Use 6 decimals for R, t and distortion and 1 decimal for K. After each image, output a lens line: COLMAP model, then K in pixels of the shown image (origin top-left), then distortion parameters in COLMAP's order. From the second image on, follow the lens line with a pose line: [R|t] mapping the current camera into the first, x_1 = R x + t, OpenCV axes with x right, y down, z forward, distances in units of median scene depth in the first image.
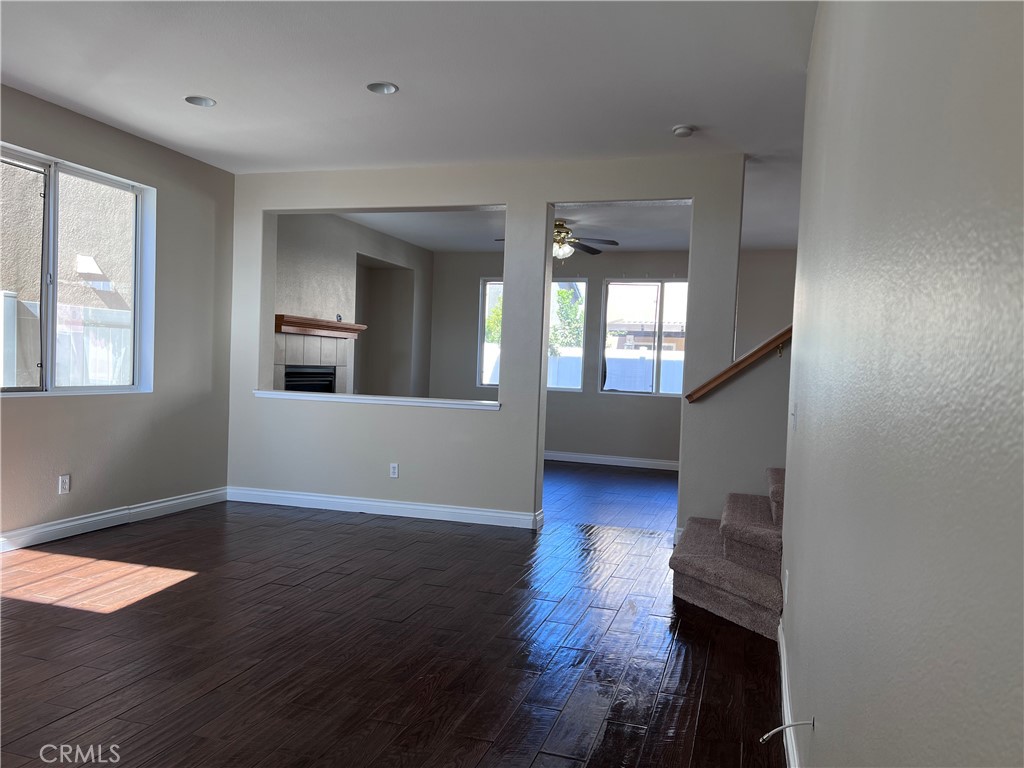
lens RADIAL K [[768.5, 0, 518.9], [0, 768.5, 386.7], [0, 0, 1]] dist [0.080499, -0.103381]
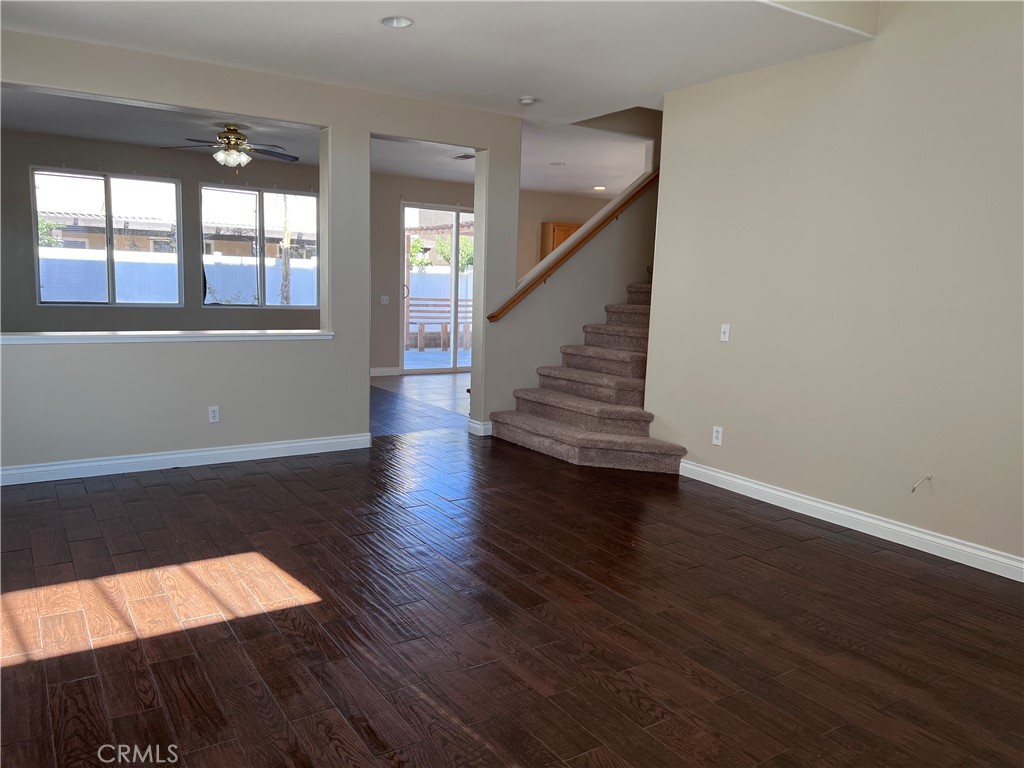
lens RADIAL K [[768.5, 0, 515.9], [0, 768.5, 394.8], [0, 0, 1]] dist [0.080499, -0.103381]
pose [[0.628624, -0.132384, 0.766359, -0.630372], [0.012723, 0.987024, 0.160066, -0.053867], [-0.777605, -0.090871, 0.622152, 0.167190]]
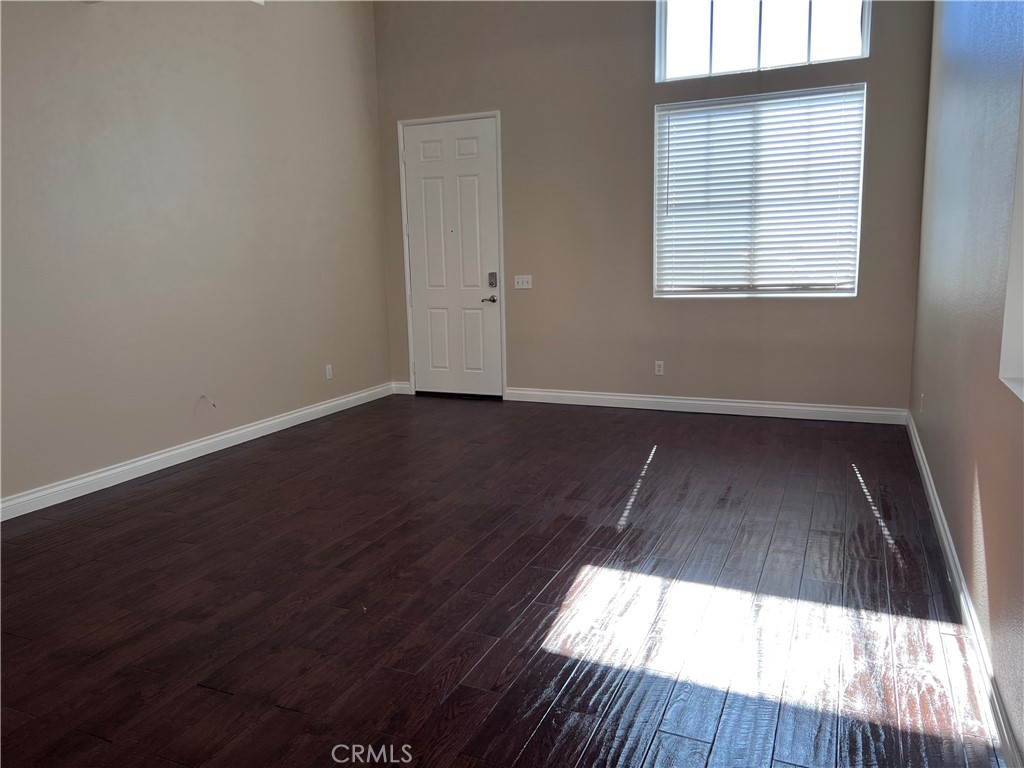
lens RADIAL K [[768.5, 0, 510.3], [0, 768.5, 382.3], [0, 0, 1]] dist [0.080499, -0.103381]
pose [[-0.995361, -0.033343, 0.090245, -0.309817], [-0.014946, 0.980226, 0.197316, -0.060815], [-0.095040, 0.195052, -0.976177, 1.119918]]
